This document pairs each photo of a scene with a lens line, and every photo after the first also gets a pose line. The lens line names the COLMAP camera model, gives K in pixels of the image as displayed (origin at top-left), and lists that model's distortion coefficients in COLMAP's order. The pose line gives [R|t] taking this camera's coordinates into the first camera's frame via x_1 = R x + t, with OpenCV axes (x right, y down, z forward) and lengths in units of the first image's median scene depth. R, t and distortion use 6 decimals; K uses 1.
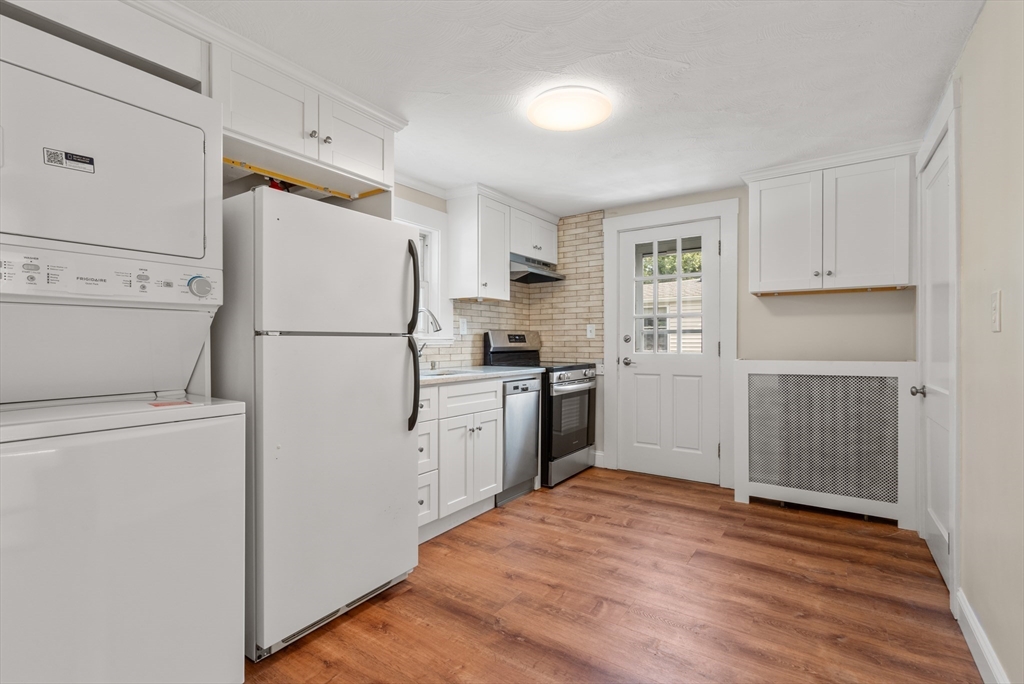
lens RADIAL K [[476.1, 0, 509.8], [0, 476.1, 344.9], [0, 0, 1]] dist [-0.005233, 0.000336]
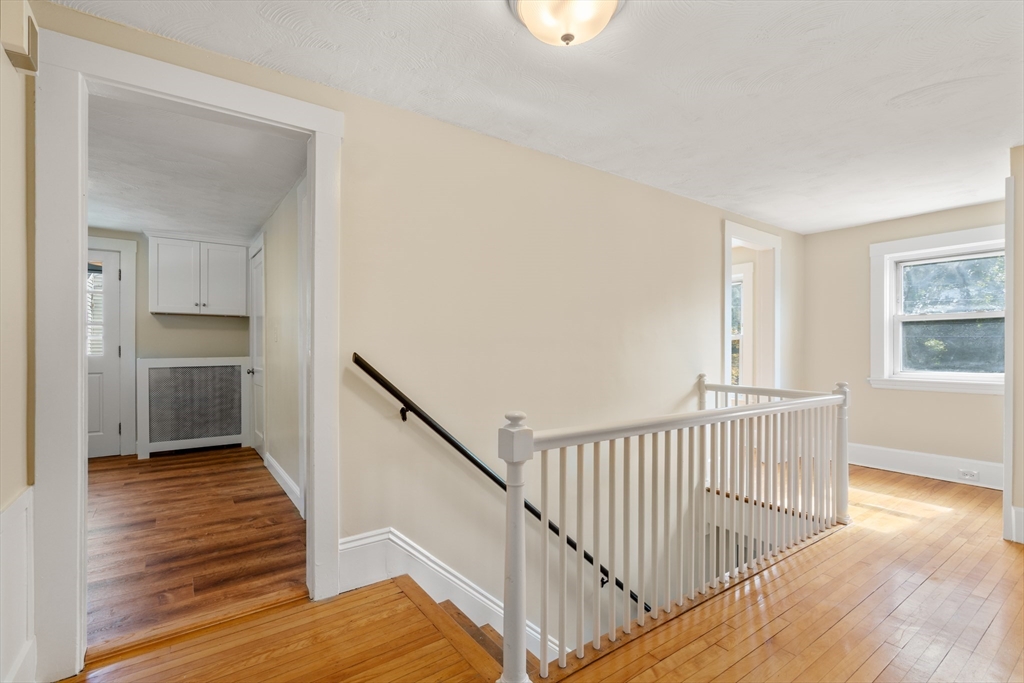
lens RADIAL K [[476.1, 0, 511.6], [0, 476.1, 346.6], [0, 0, 1]] dist [-0.005233, 0.000336]
pose [[0.348086, -0.000795, 0.937462, -0.459508], [0.007824, 0.999967, -0.002057, 0.007359], [-0.937430, 0.008050, 0.348081, -0.528693]]
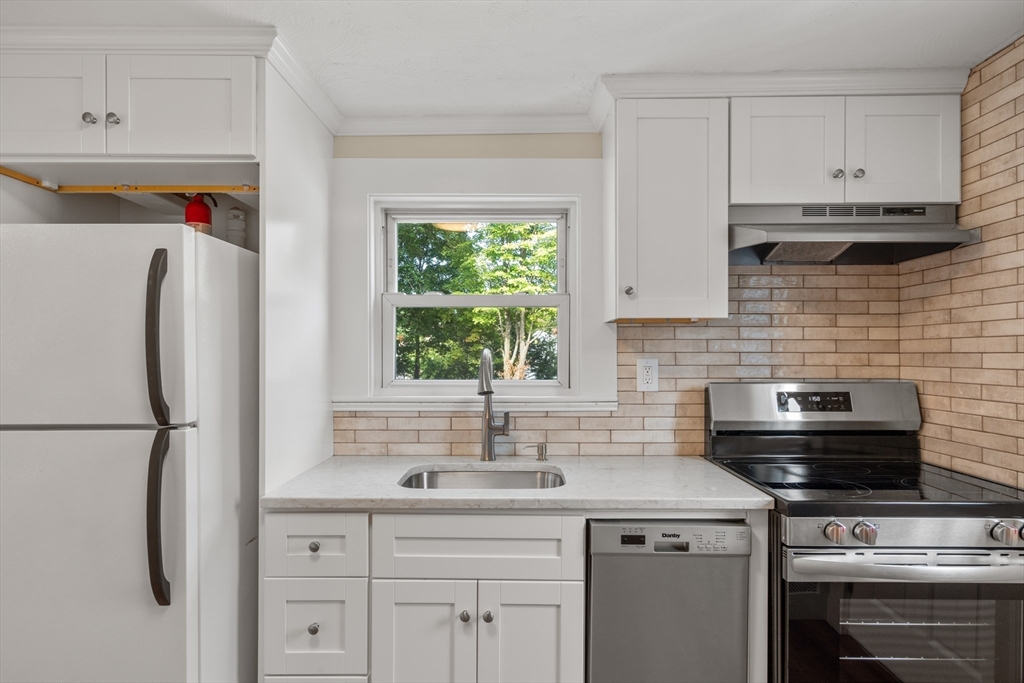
lens RADIAL K [[555.8, 0, 513.7], [0, 555.8, 352.2], [0, 0, 1]] dist [0.002970, 0.001205]
pose [[0.558819, 0.000611, -0.829289, 0.323672], [-0.005155, 0.999983, -0.002737, -0.063915], [0.829273, 0.005804, 0.558813, 0.595815]]
